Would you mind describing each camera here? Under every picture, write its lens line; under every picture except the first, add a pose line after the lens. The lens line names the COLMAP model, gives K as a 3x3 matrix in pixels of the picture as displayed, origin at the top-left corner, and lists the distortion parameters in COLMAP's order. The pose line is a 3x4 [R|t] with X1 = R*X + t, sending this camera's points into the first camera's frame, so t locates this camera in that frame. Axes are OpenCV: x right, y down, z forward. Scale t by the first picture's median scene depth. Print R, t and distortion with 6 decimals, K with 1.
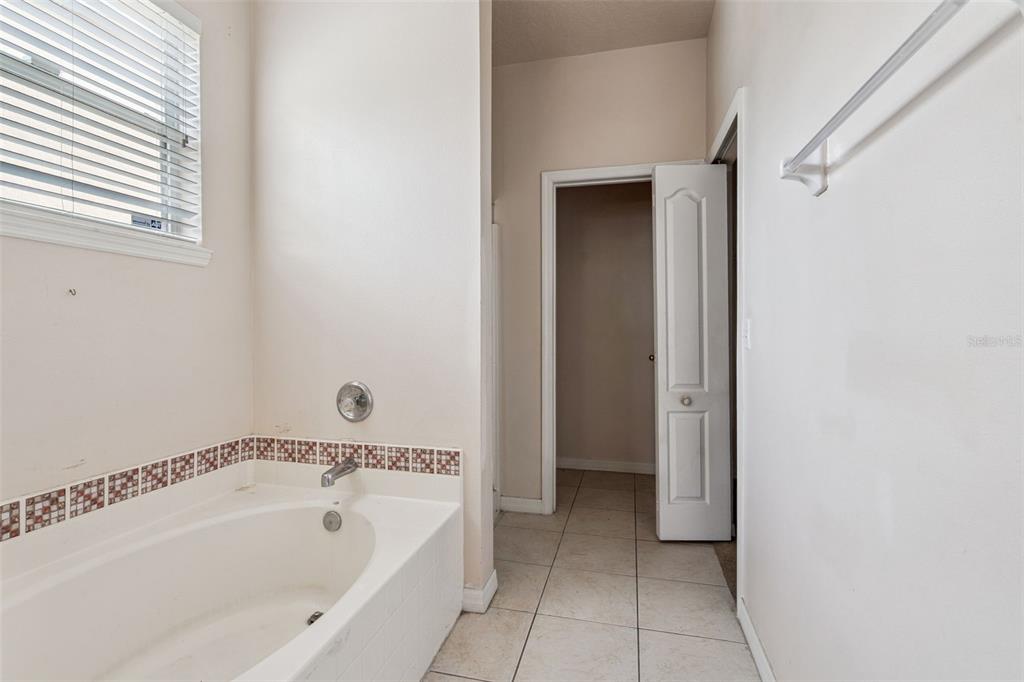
lens RADIAL K [[462.8, 0, 514.4], [0, 462.8, 333.1], [0, 0, 1]] dist [-0.009750, -0.000128]
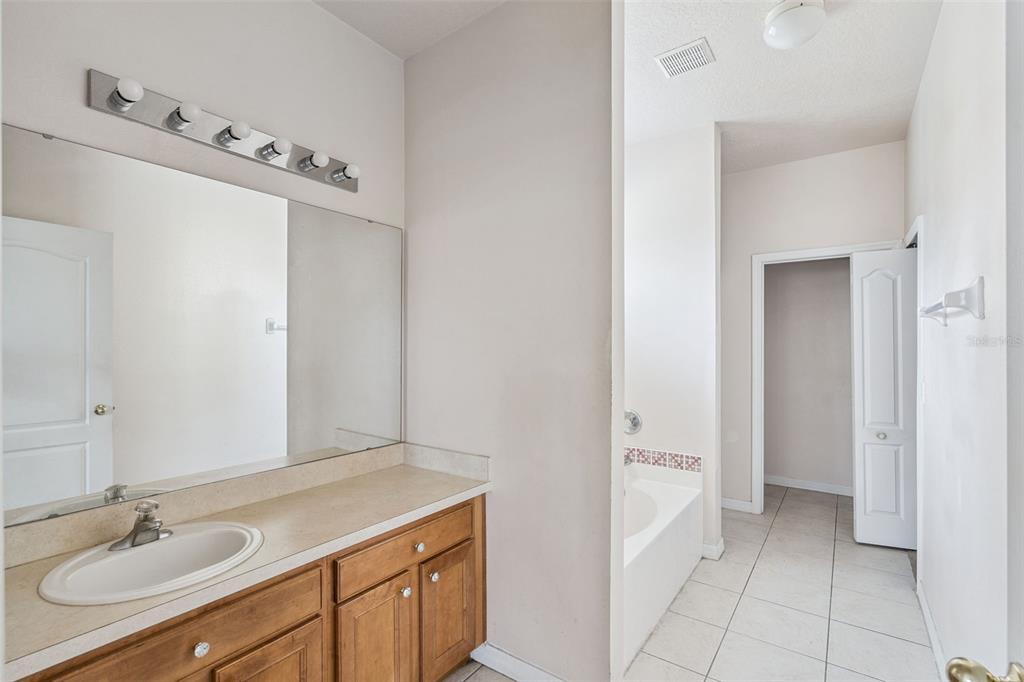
lens RADIAL K [[462.8, 0, 504.1], [0, 462.8, 348.4], [0, 0, 1]] dist [-0.009750, -0.000128]
pose [[0.923303, 0.000370, -0.384073, -0.127465], [-0.000724, 0.999999, -0.000776, -0.114115], [0.384072, 0.000994, 0.923302, -0.705250]]
